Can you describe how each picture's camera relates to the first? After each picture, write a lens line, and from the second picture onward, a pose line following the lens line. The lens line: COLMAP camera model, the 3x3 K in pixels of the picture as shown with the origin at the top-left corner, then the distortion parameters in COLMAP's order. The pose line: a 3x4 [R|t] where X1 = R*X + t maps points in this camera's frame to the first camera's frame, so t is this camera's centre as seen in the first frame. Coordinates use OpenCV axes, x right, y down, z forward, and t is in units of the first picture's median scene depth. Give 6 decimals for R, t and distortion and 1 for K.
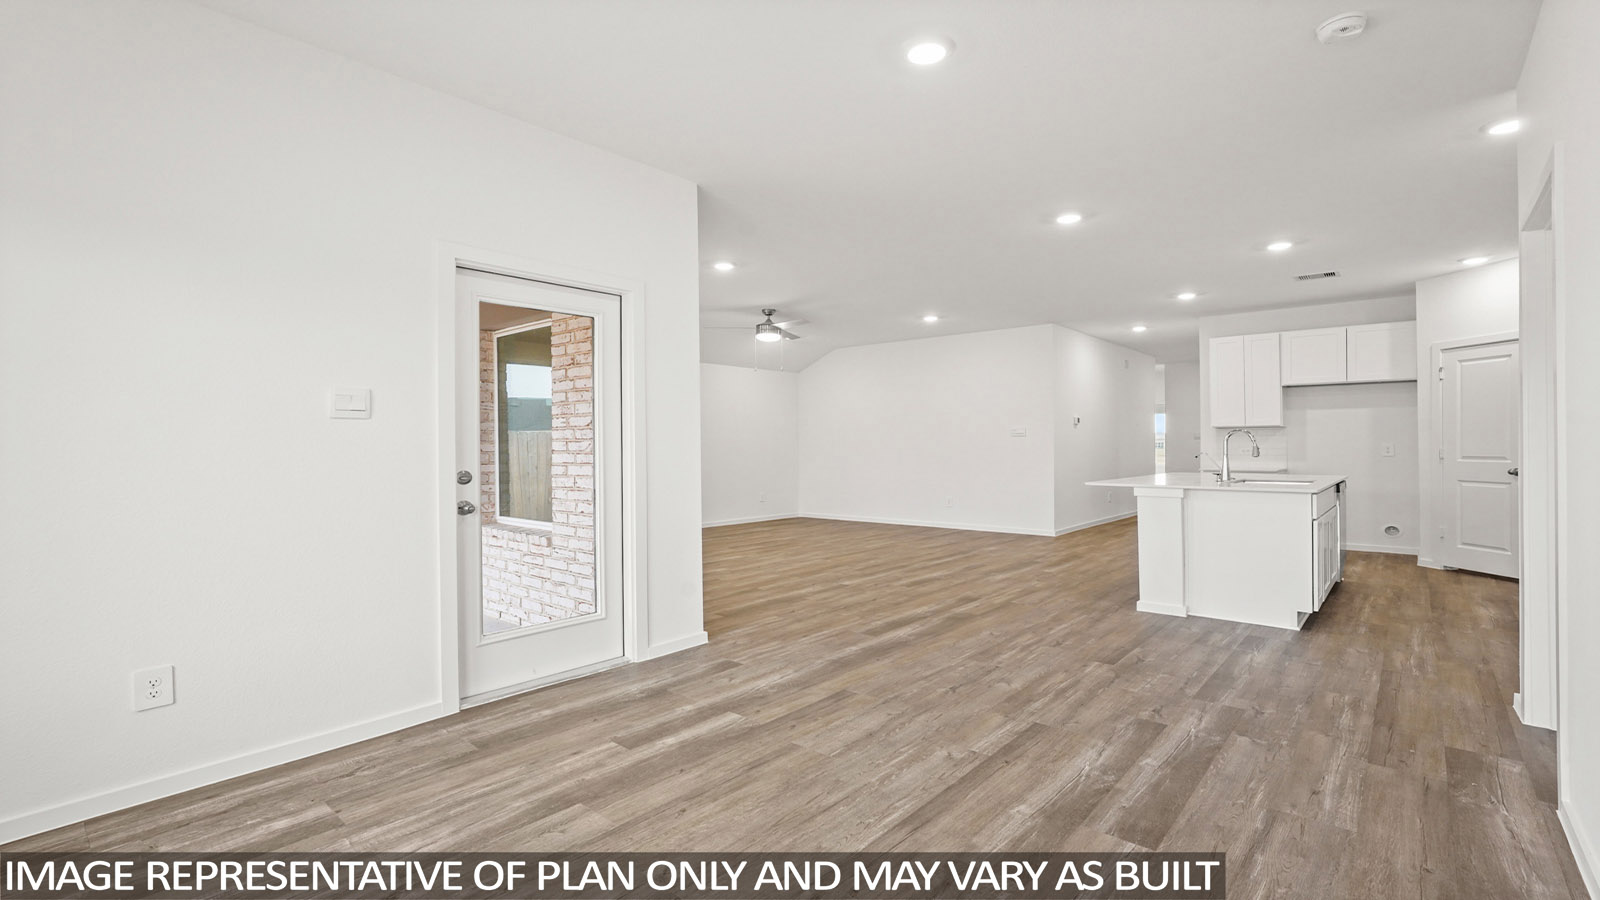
lens RADIAL K [[710.3, 0, 791.2], [0, 710.3, 439.1], [0, 0, 1]] dist [-0.009897, 0.004516]
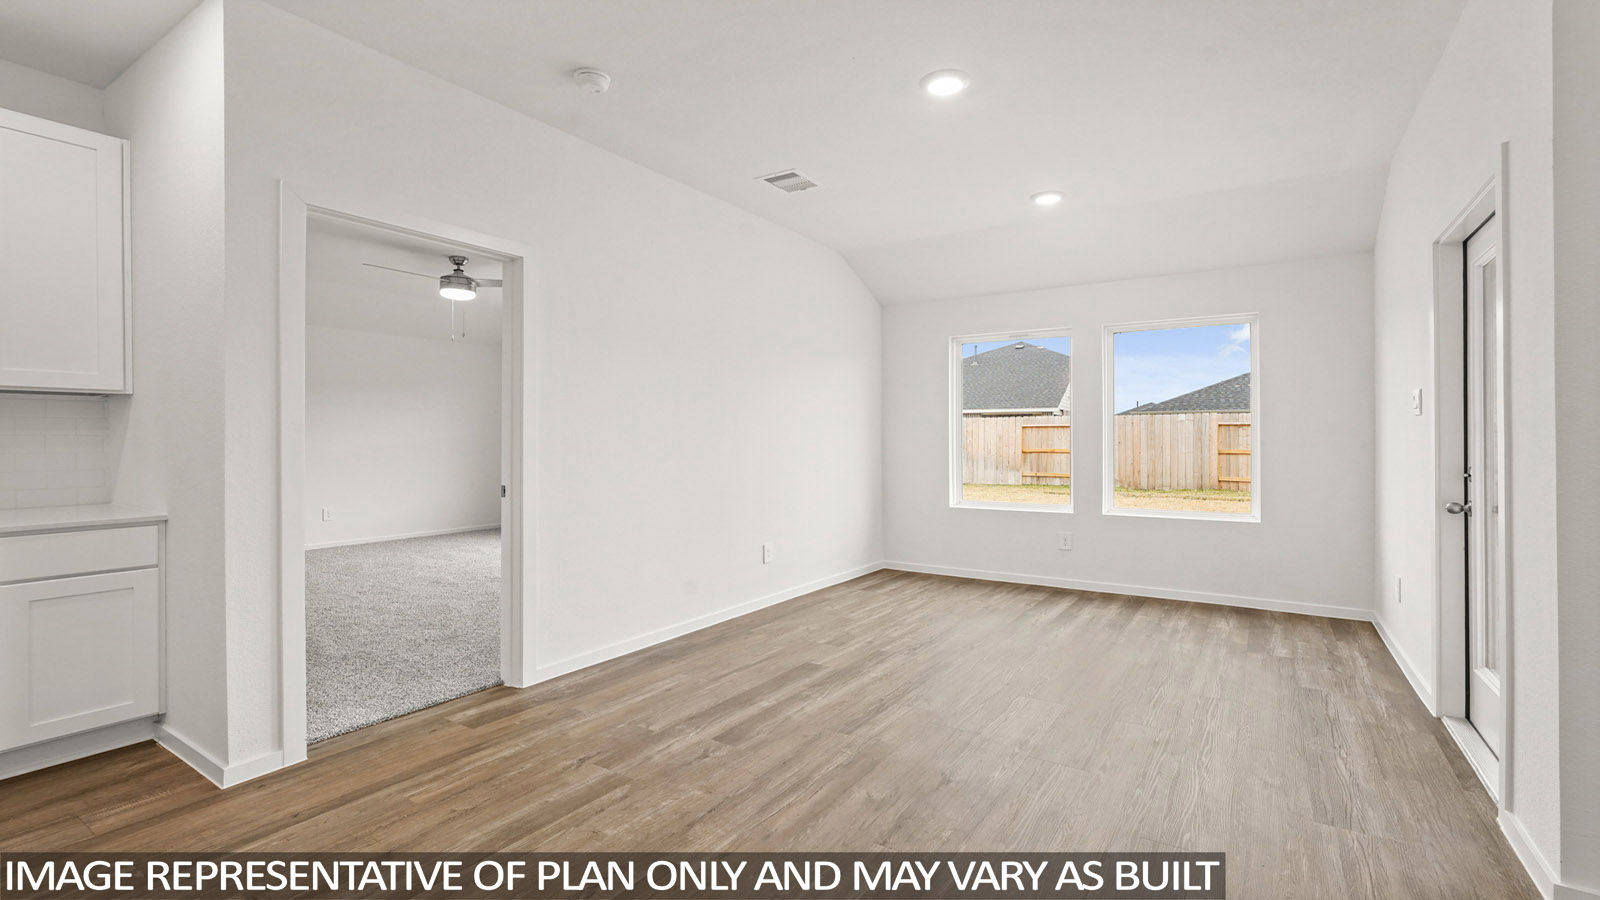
lens RADIAL K [[710.3, 0, 793.4], [0, 710.3, 438.4], [0, 0, 1]] dist [-0.009897, 0.004516]
pose [[-0.991037, 0.004102, -0.133527, 0.466496], [0.004935, 0.999970, -0.005910, 0.009265], [0.133499, -0.006516, -0.991028, 1.659639]]
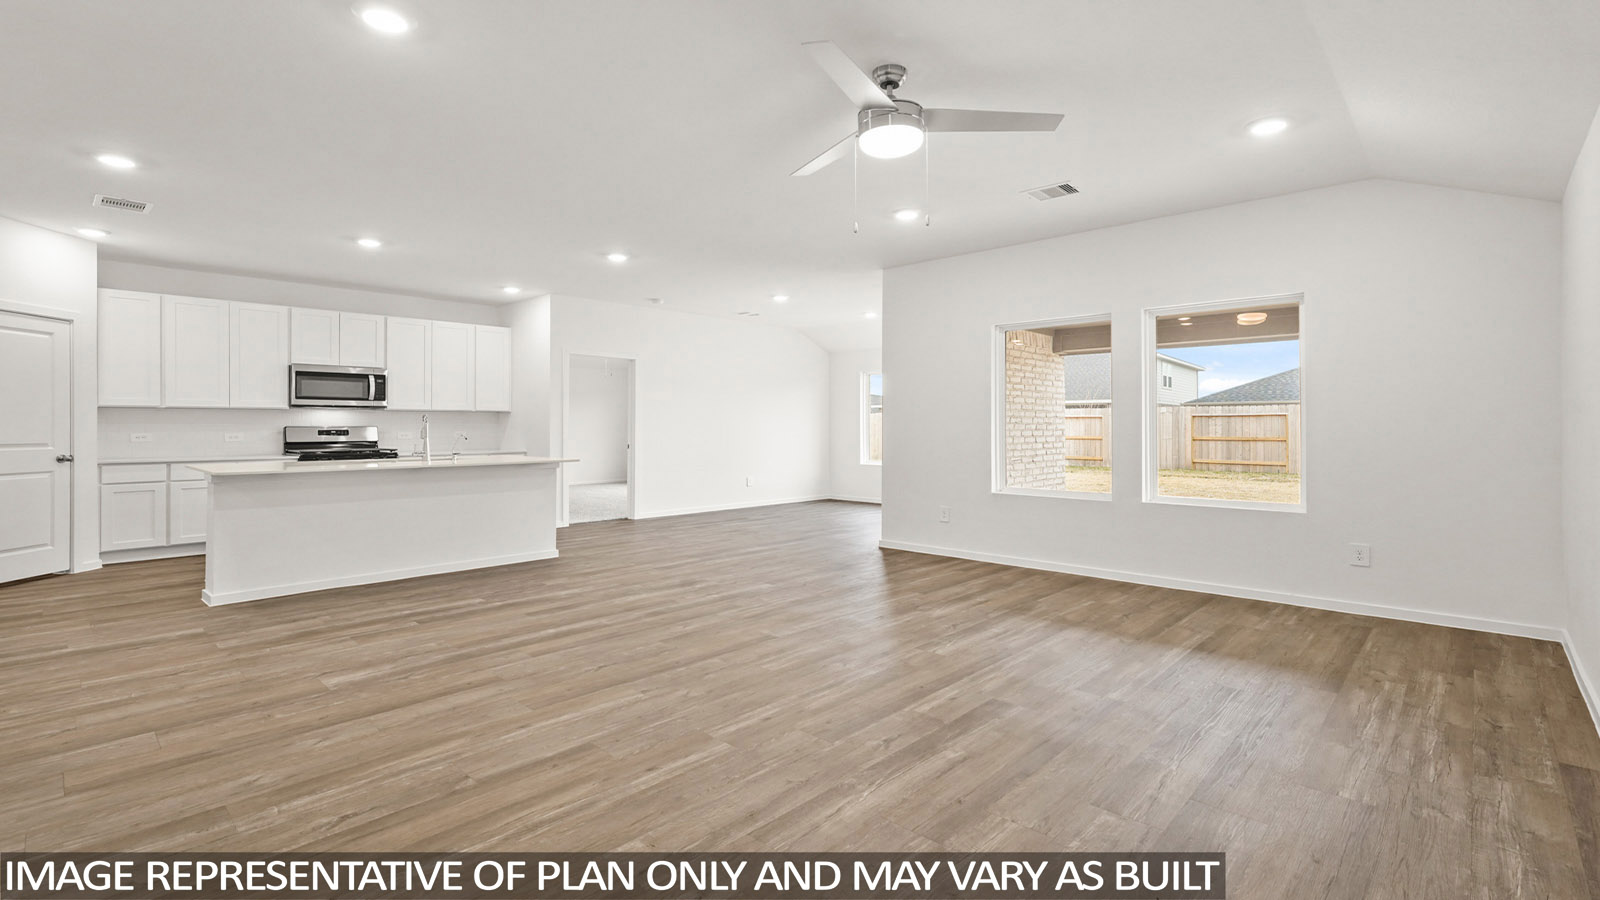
lens RADIAL K [[710.3, 0, 790.4], [0, 710.3, 424.8], [0, 0, 1]] dist [-0.009897, 0.004516]
pose [[-0.999317, 0.004802, 0.036641, 0.038886], [0.004389, 0.999926, -0.011357, 0.027927], [-0.036693, -0.011188, -0.999264, 3.230888]]
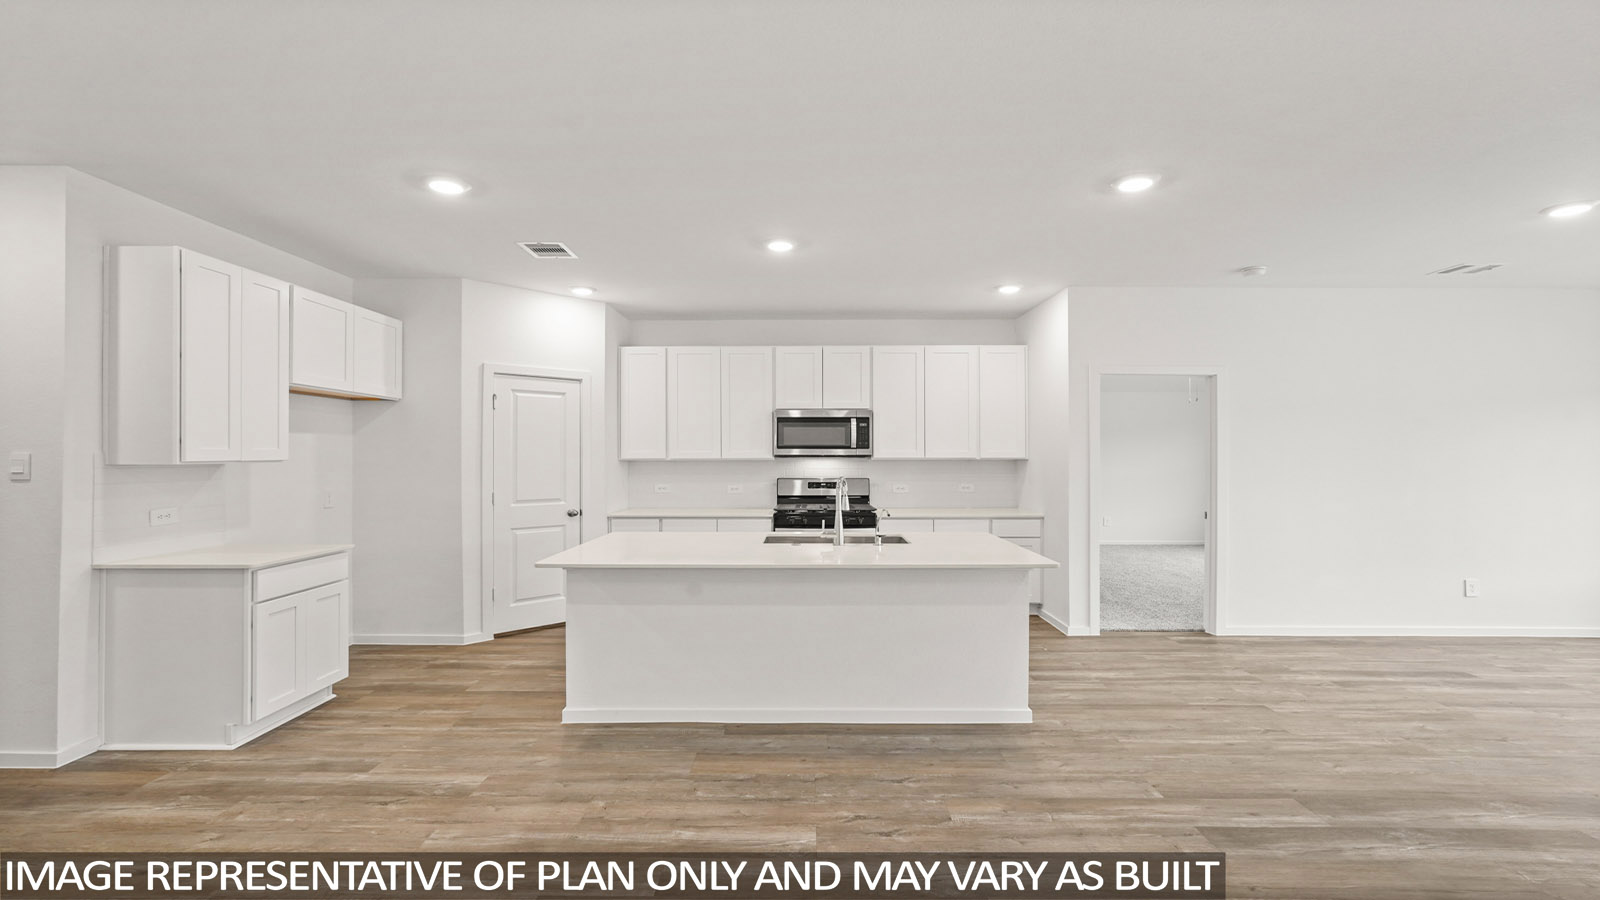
lens RADIAL K [[710.3, 0, 807.0], [0, 710.3, 451.7], [0, 0, 1]] dist [-0.009897, 0.004516]
pose [[-0.663607, 0.005653, 0.748060, 0.125087], [-0.003839, 0.999933, -0.010962, -0.049327], [-0.748072, -0.010146, -0.663540, 2.392682]]
